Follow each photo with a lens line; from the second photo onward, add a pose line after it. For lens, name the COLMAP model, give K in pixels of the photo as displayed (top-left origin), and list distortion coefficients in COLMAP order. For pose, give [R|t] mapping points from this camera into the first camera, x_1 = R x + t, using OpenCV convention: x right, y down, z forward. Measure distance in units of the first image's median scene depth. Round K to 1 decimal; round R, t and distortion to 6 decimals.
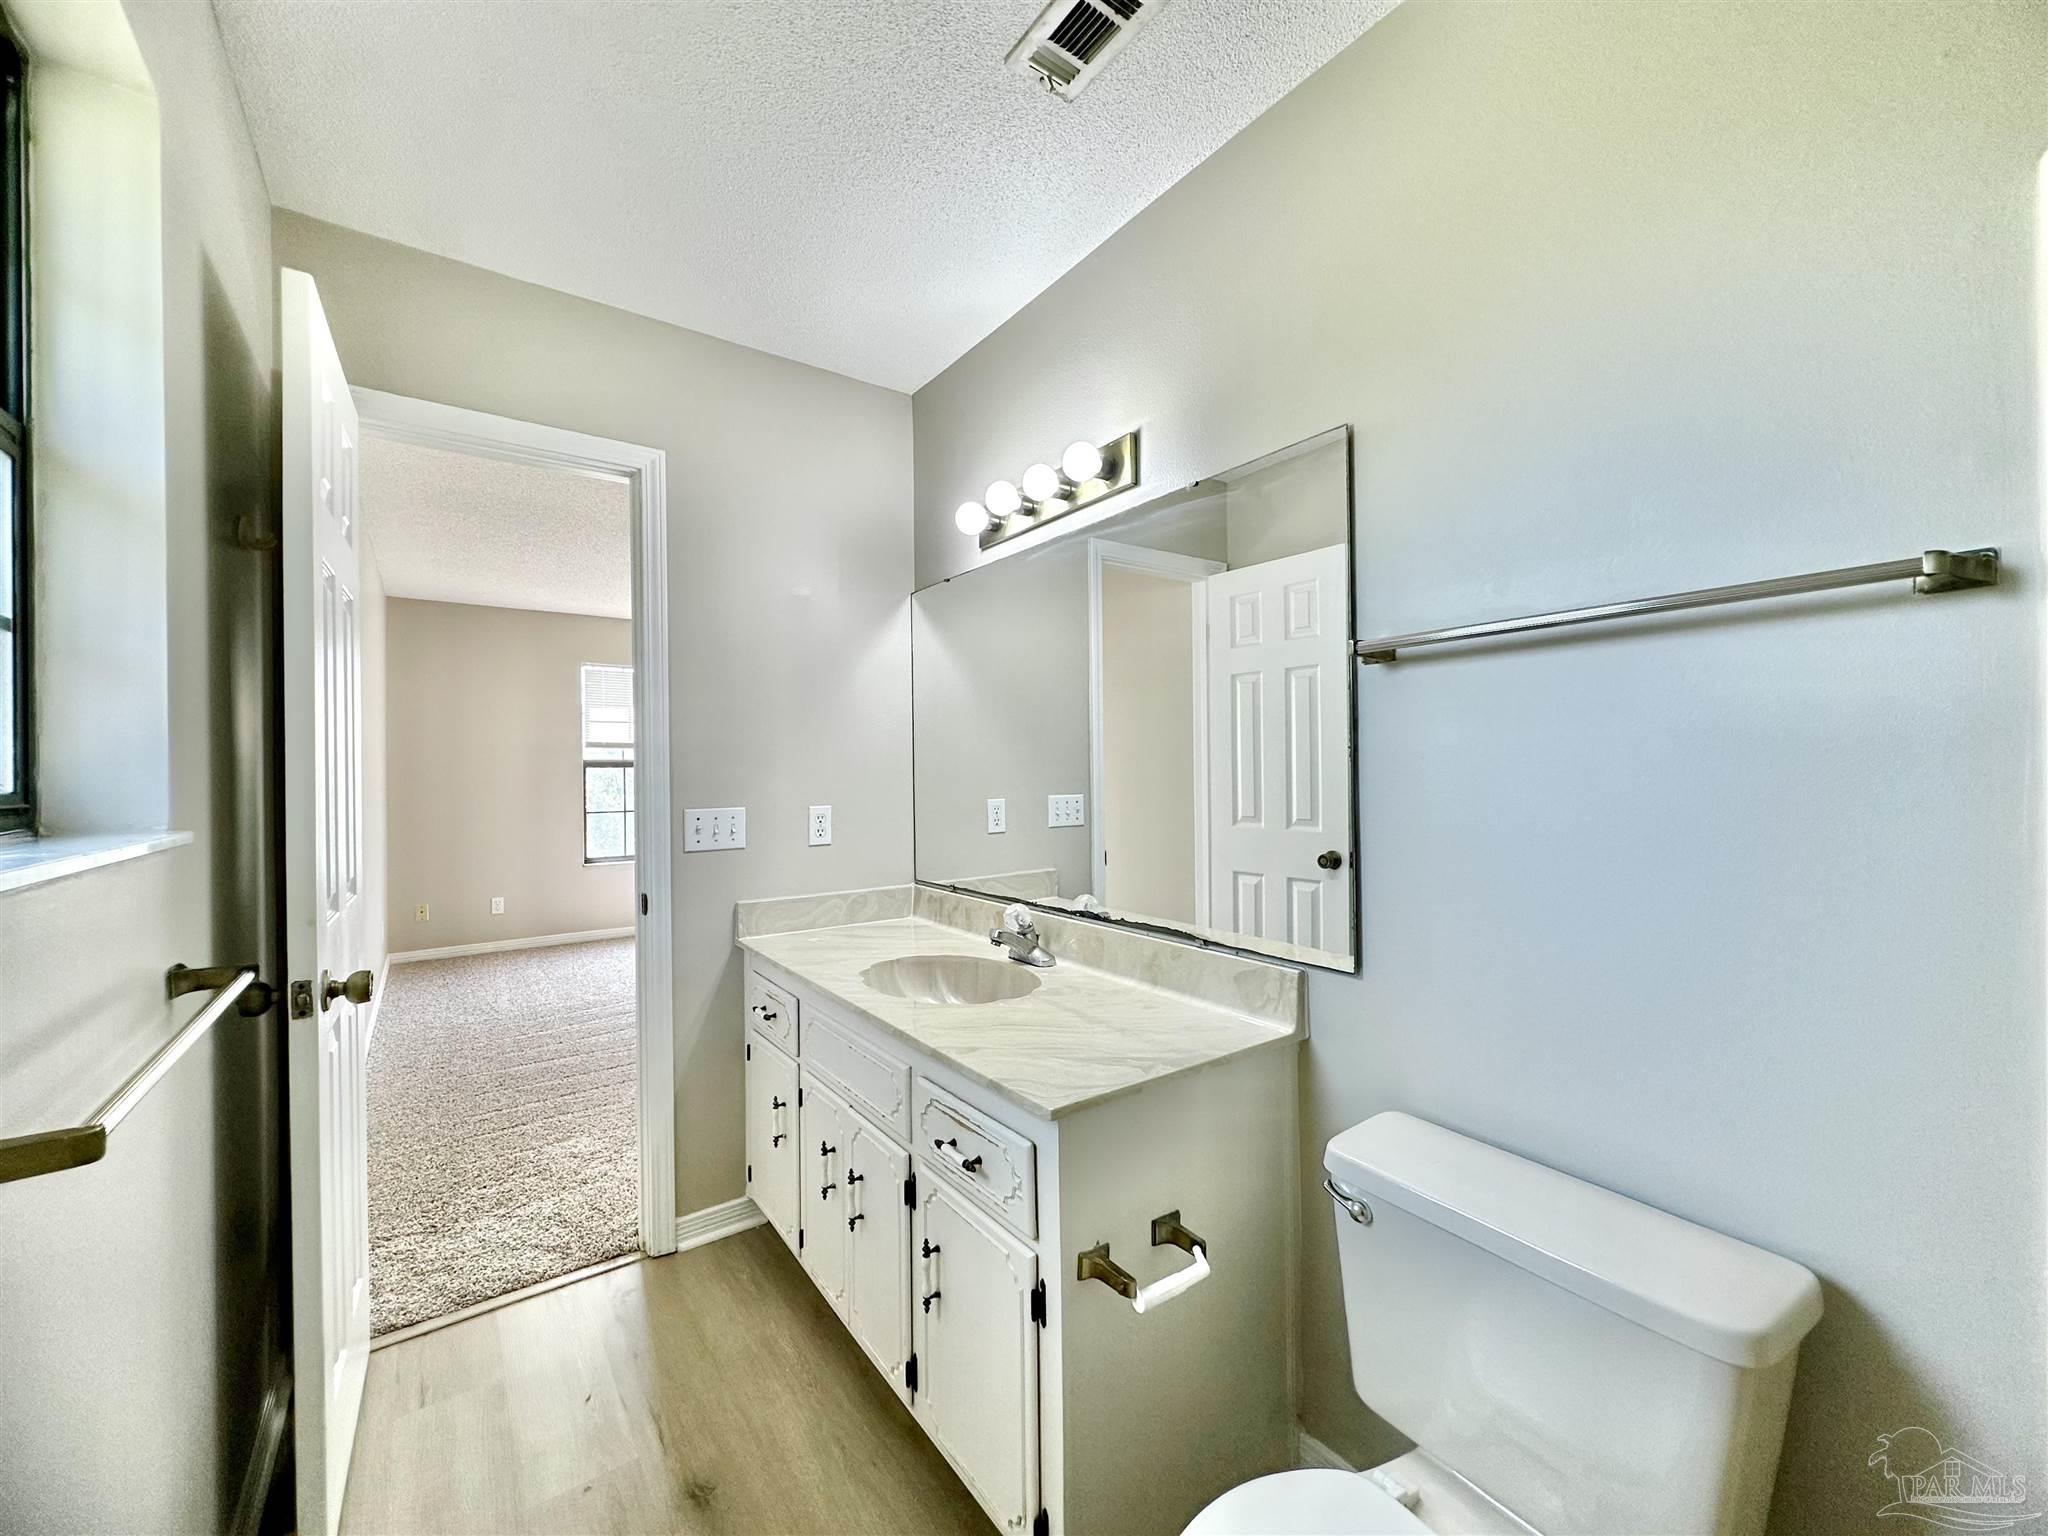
lens RADIAL K [[811.2, 0, 1027.3], [0, 811.2, 773.4], [0, 0, 1]] dist [-0.001979, 0.000875]
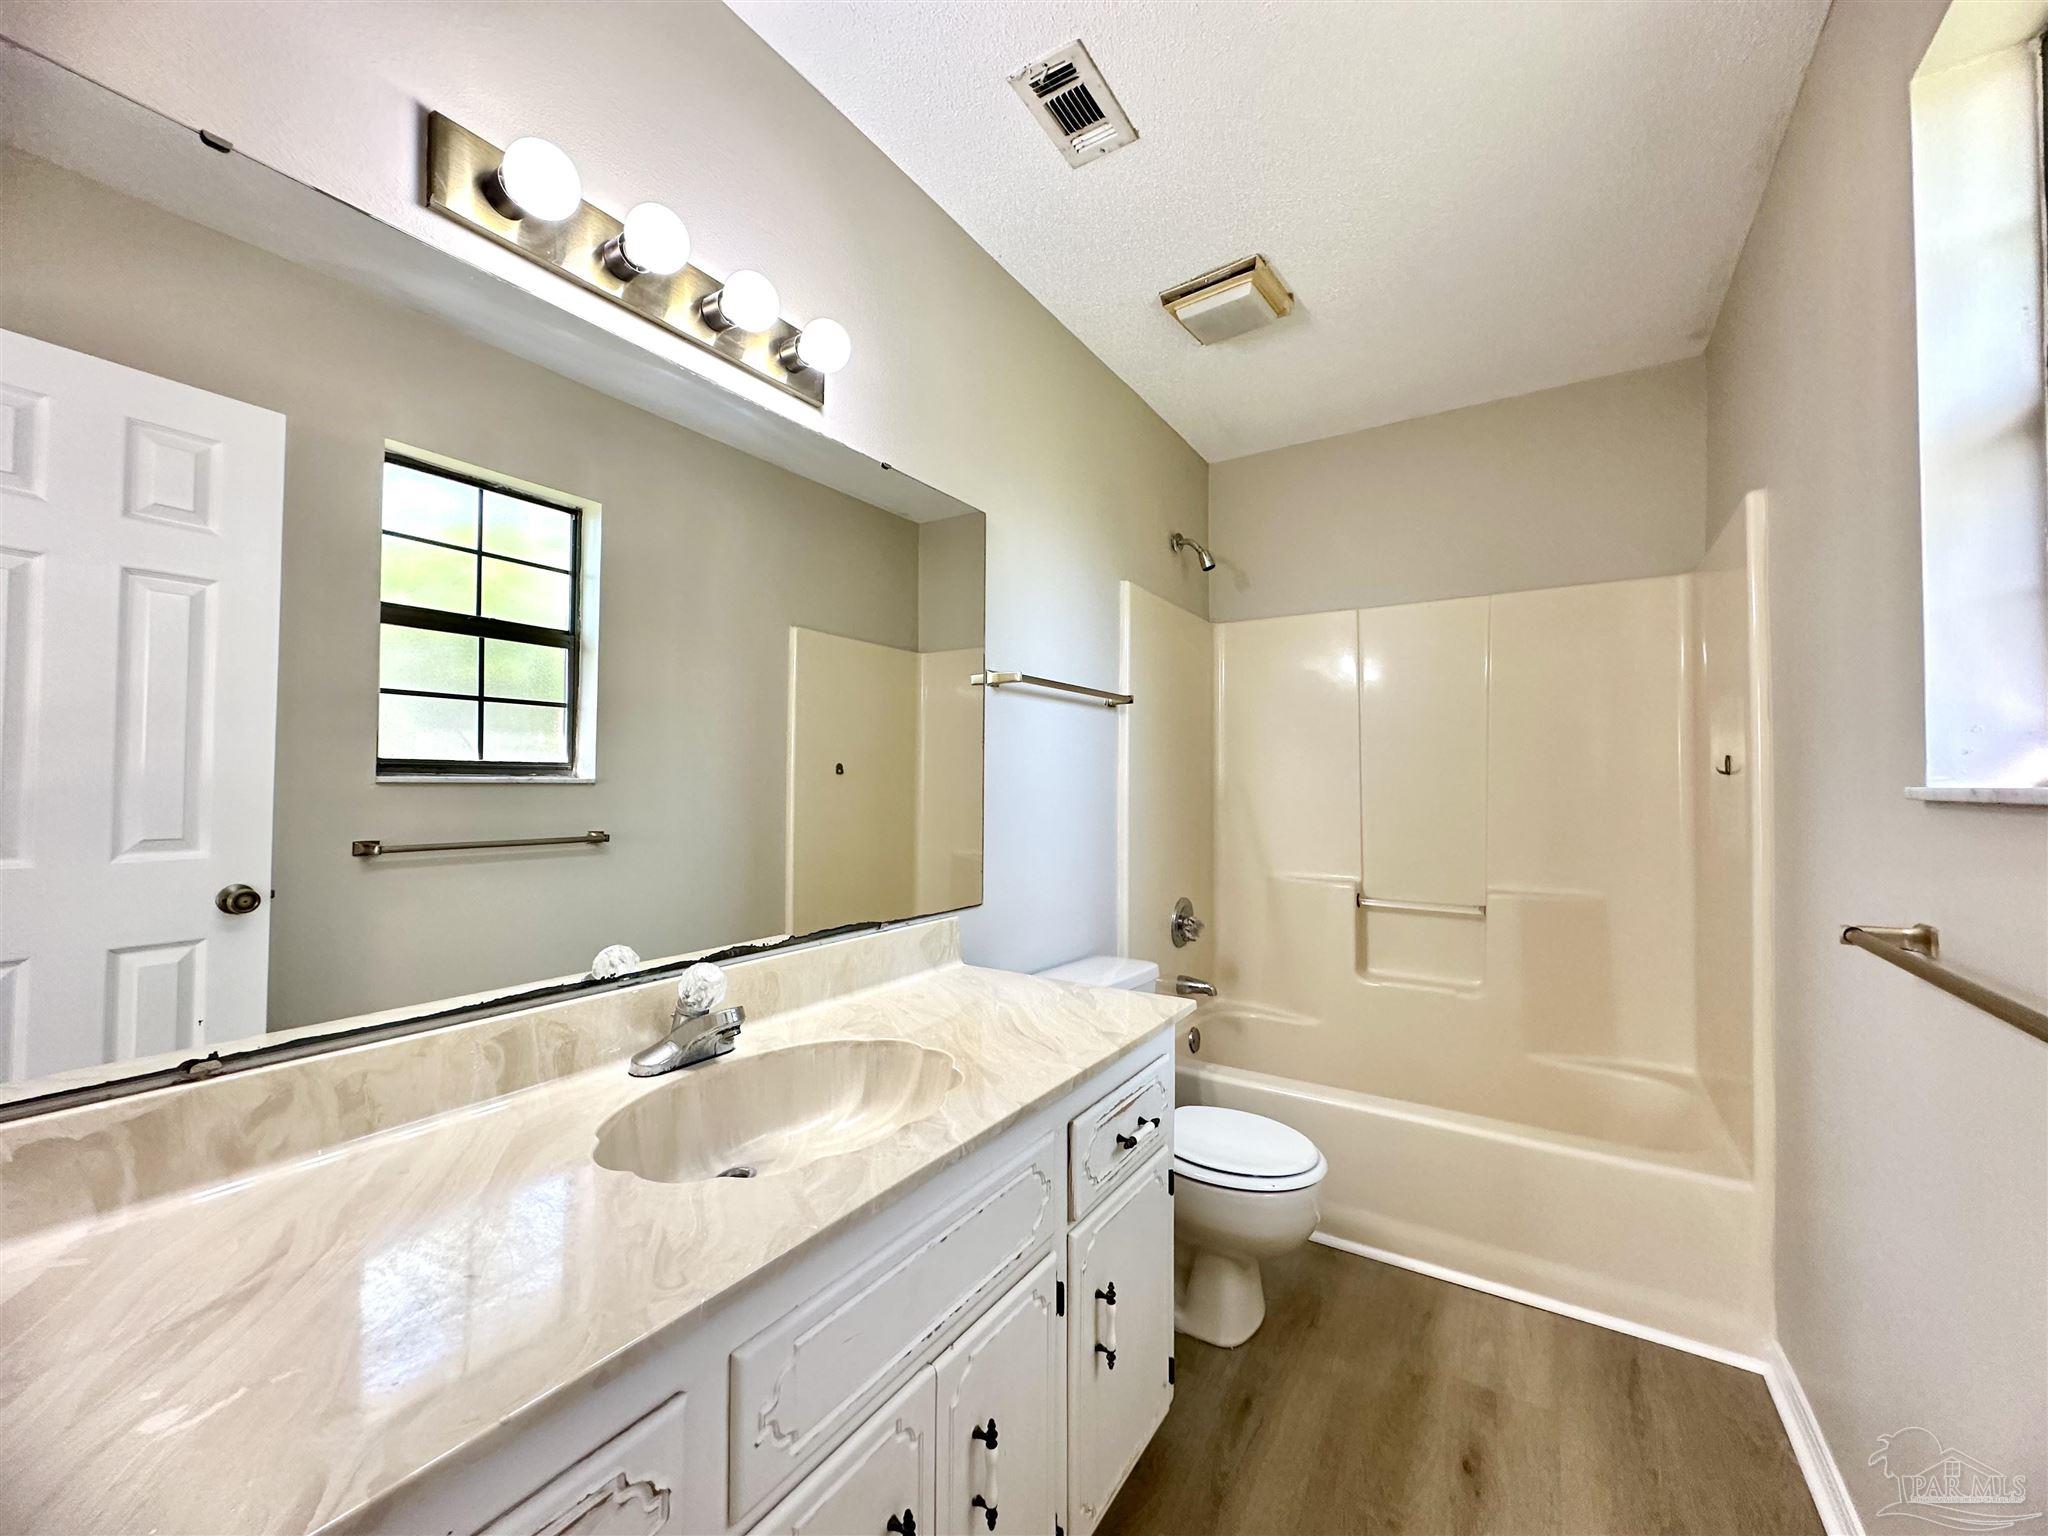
lens RADIAL K [[811.2, 0, 1026.1], [0, 811.2, 767.3], [0, 0, 1]] dist [-0.001979, 0.000875]
pose [[-0.360555, 0.028025, 0.932317, -0.689989], [0.001307, 0.999563, -0.029541, 0.039923], [-0.932737, -0.009433, -0.360433, 1.064483]]
